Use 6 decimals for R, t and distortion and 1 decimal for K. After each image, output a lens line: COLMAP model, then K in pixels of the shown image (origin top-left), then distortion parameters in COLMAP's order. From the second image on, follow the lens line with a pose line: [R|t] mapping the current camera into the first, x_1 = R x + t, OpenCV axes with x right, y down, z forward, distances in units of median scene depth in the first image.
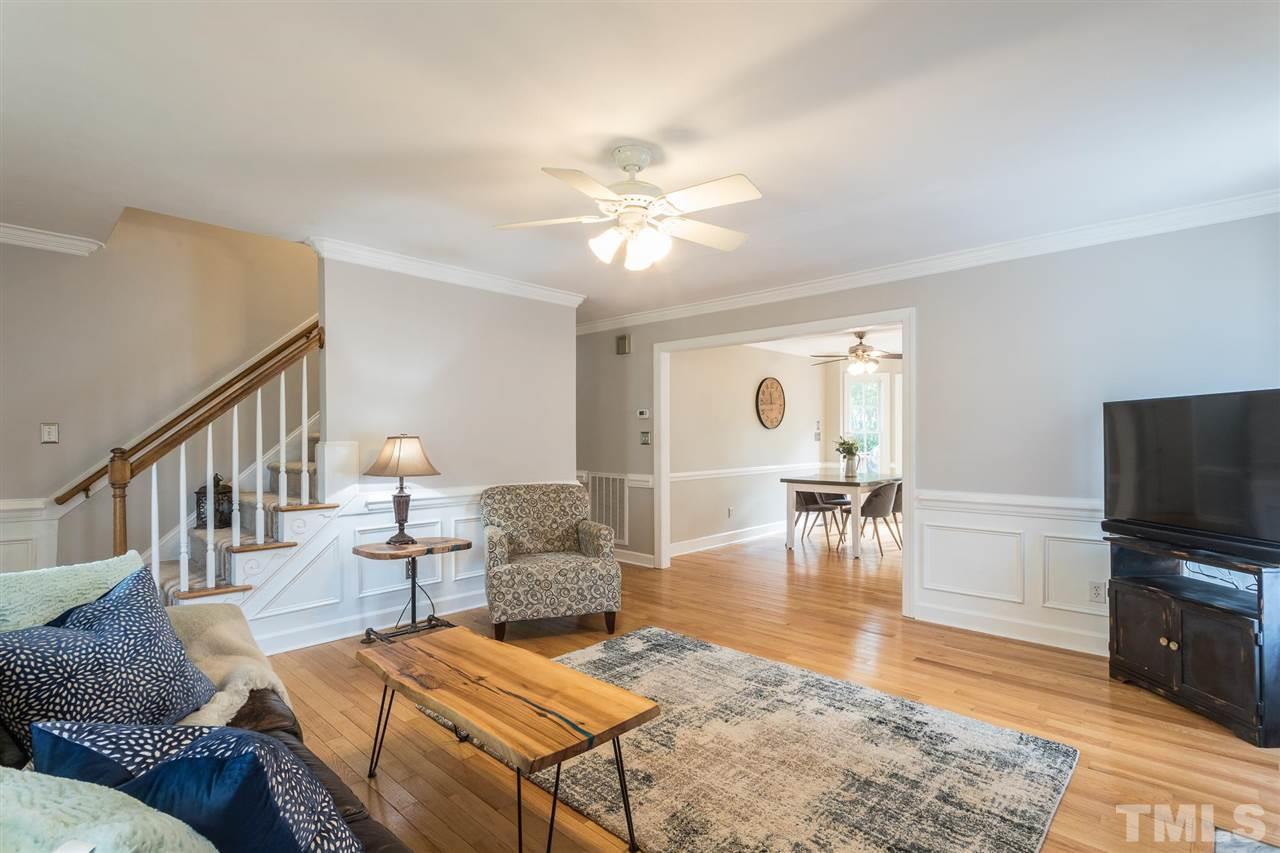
lens RADIAL K [[606.3, 0, 640.5], [0, 606.3, 432.5], [0, 0, 1]] dist [-0.000417, 0.000264]
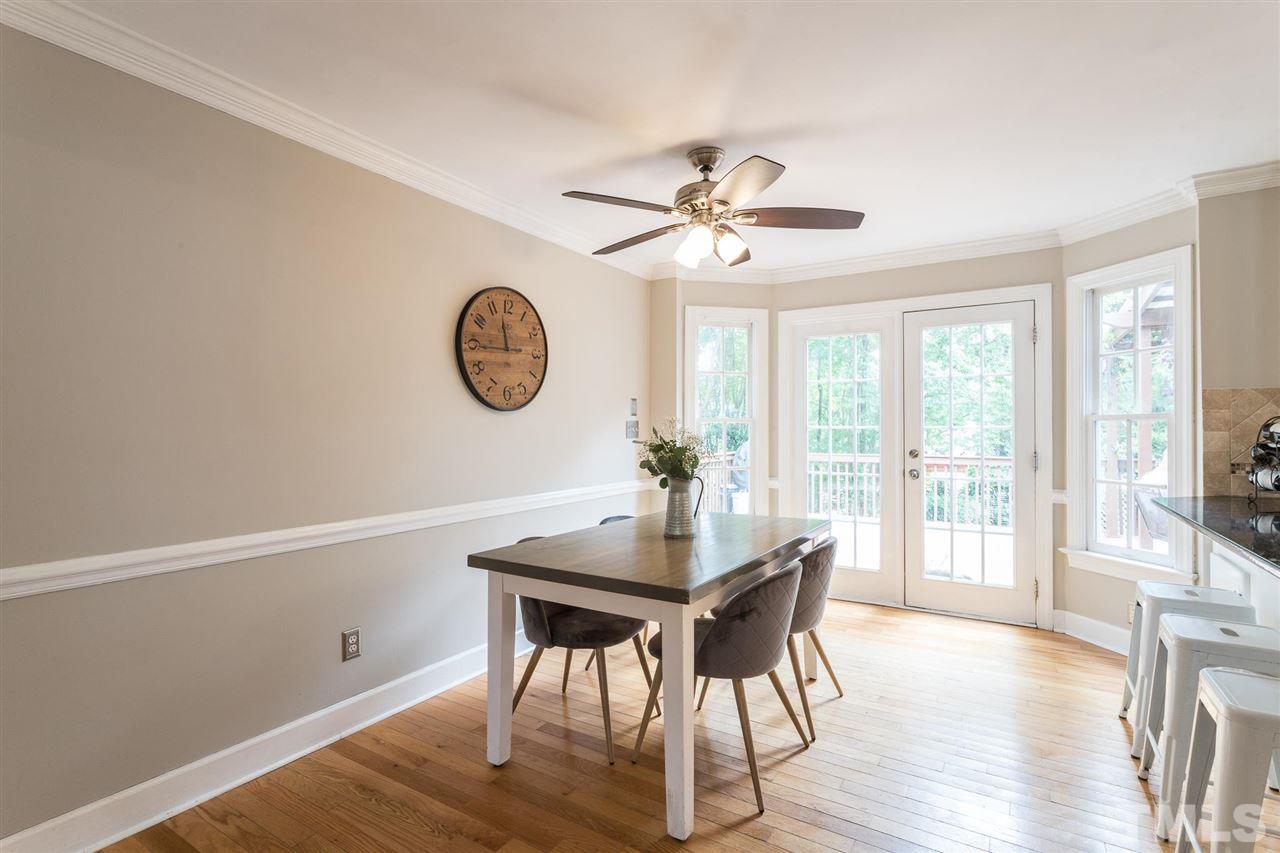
lens RADIAL K [[606.3, 0, 644.4], [0, 606.3, 422.7], [0, 0, 1]] dist [-0.001303, 0.000186]
pose [[0.979135, 0.005279, 0.203144, 0.515858], [-0.004360, 0.999978, -0.004972, 0.009155], [-0.203166, 0.003983, 0.979136, 1.316060]]
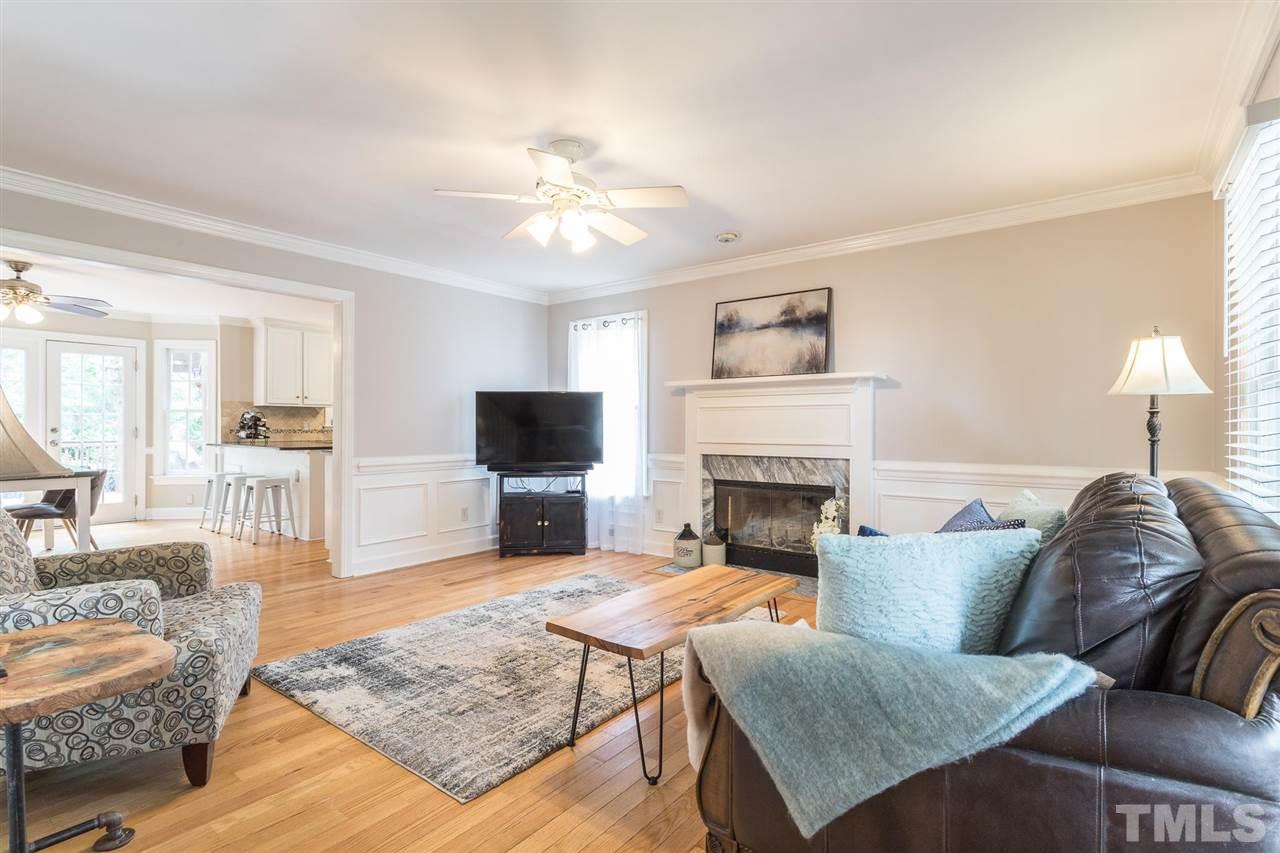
lens RADIAL K [[606.3, 0, 644.4], [0, 606.3, 422.7], [0, 0, 1]] dist [-0.001303, 0.000186]
pose [[-0.106561, 0.011433, 0.994240, -0.842172], [-0.008503, 0.999887, -0.012410, 0.046895], [-0.994270, -0.009777, -0.106451, 0.723467]]
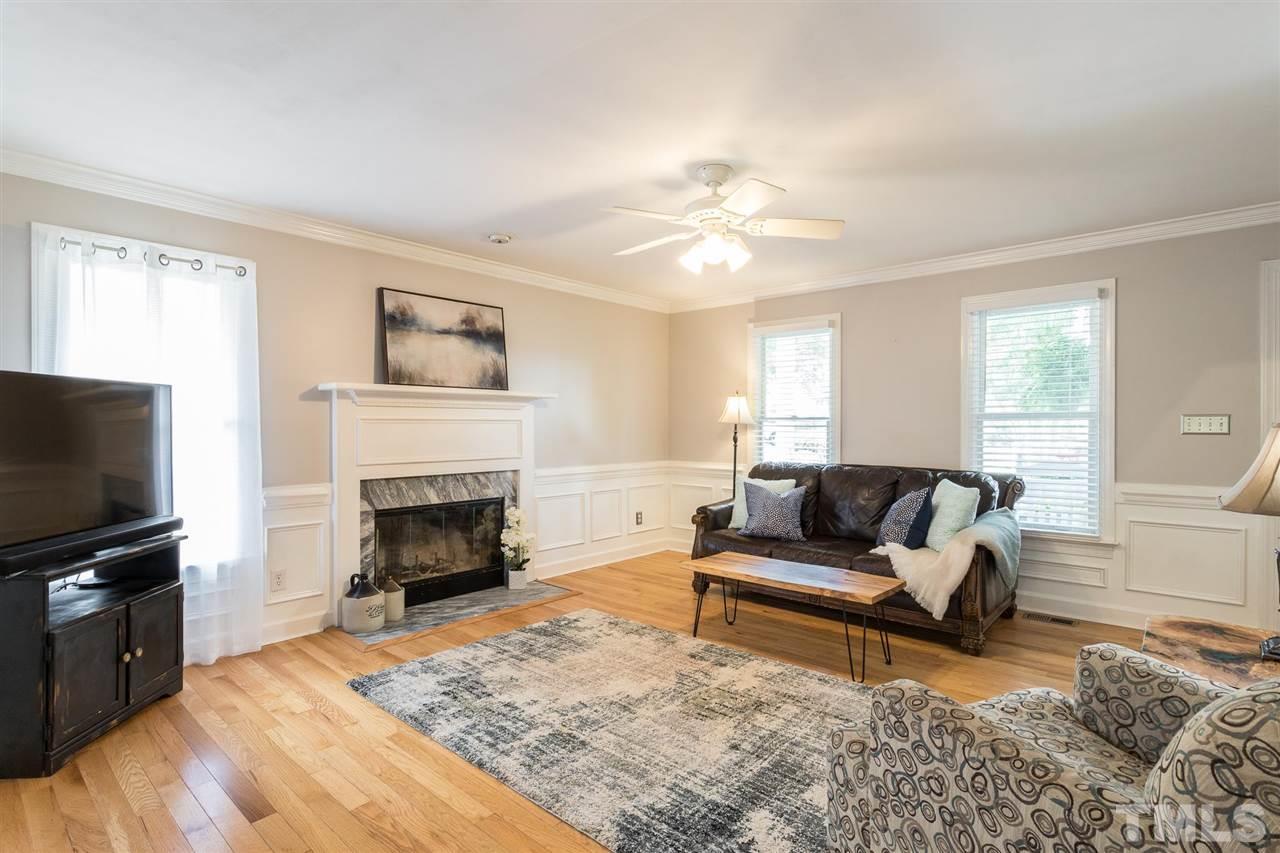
lens RADIAL K [[627.6, 0, 640.0], [0, 627.6, 426.5], [0, 0, 1]] dist [0.000672, 0.000363]
pose [[-0.999412, 0.002854, -0.034156, 0.120380], [0.003007, 0.999986, -0.004431, 0.012119], [0.034143, -0.004531, -0.999407, 1.593914]]
